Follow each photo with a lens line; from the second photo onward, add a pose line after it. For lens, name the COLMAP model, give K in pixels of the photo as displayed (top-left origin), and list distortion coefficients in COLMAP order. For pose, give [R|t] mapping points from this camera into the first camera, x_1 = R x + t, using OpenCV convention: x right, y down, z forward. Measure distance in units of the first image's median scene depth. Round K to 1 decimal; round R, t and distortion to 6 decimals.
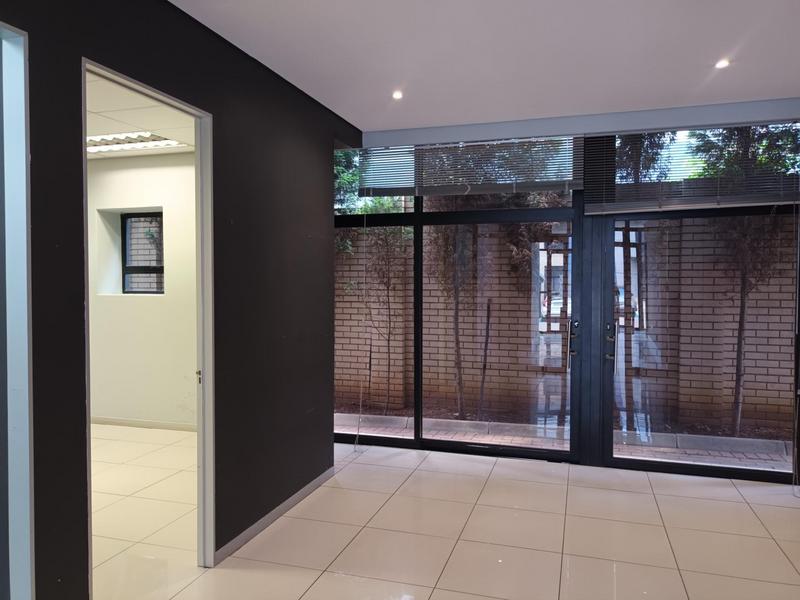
lens RADIAL K [[591.0, 0, 391.4], [0, 591.0, 296.3], [0, 0, 1]] dist [-0.001398, -0.000026]
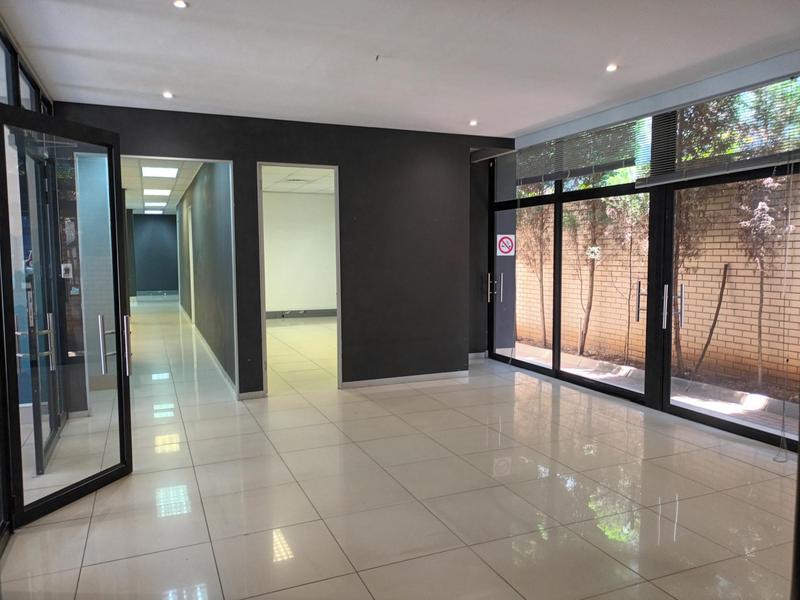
lens RADIAL K [[591.0, 0, 402.8], [0, 591.0, 301.8], [0, 0, 1]] dist [-0.001398, -0.000026]
pose [[0.657959, 0.058696, -0.750763, 0.909135], [-0.012560, 0.997674, 0.066993, 0.012469], [0.752949, -0.034649, 0.657166, -0.112766]]
